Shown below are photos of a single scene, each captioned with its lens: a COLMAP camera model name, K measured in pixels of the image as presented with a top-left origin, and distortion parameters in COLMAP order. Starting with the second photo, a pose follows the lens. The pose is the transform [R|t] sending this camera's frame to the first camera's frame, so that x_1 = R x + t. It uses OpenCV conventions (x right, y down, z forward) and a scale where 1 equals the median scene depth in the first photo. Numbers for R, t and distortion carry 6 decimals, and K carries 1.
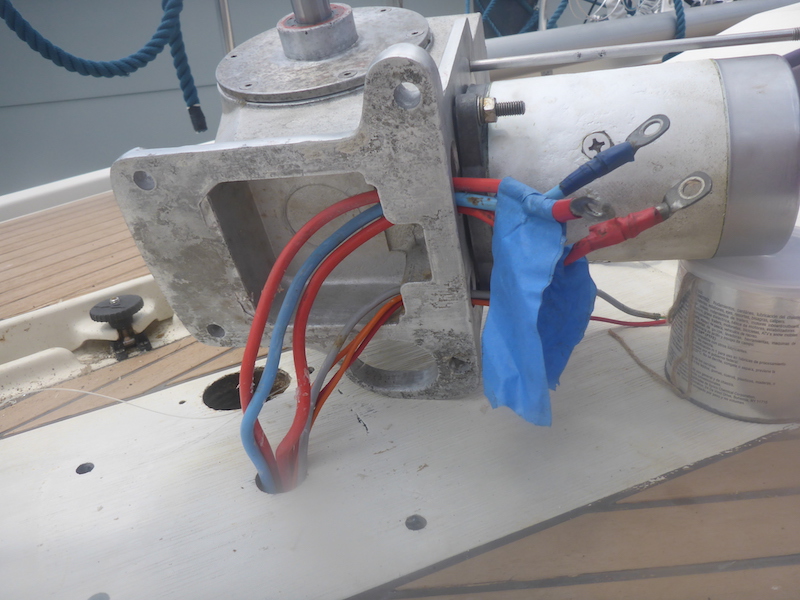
lens RADIAL K [[661.6, 0, 415.7], [0, 661.6, 300.2], [0, 0, 1]] dist [-0.038047, 0.001402]
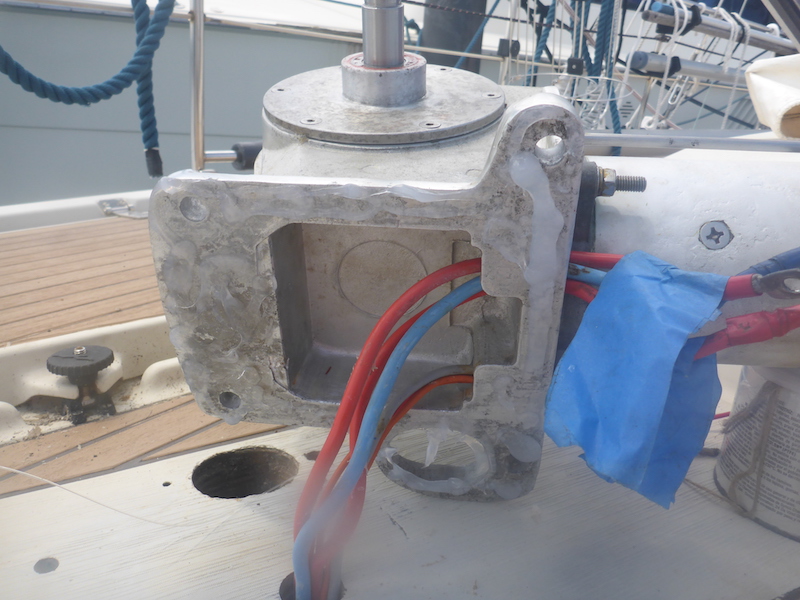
lens RADIAL K [[661.6, 0, 415.7], [0, 661.6, 300.2], [0, 0, 1]] dist [-0.038047, 0.001402]
pose [[0.983283, 0.108261, 0.146405, -0.211804], [-0.089028, 0.987232, -0.132091, 0.011348], [-0.158836, 0.116849, 0.980366, 0.141222]]
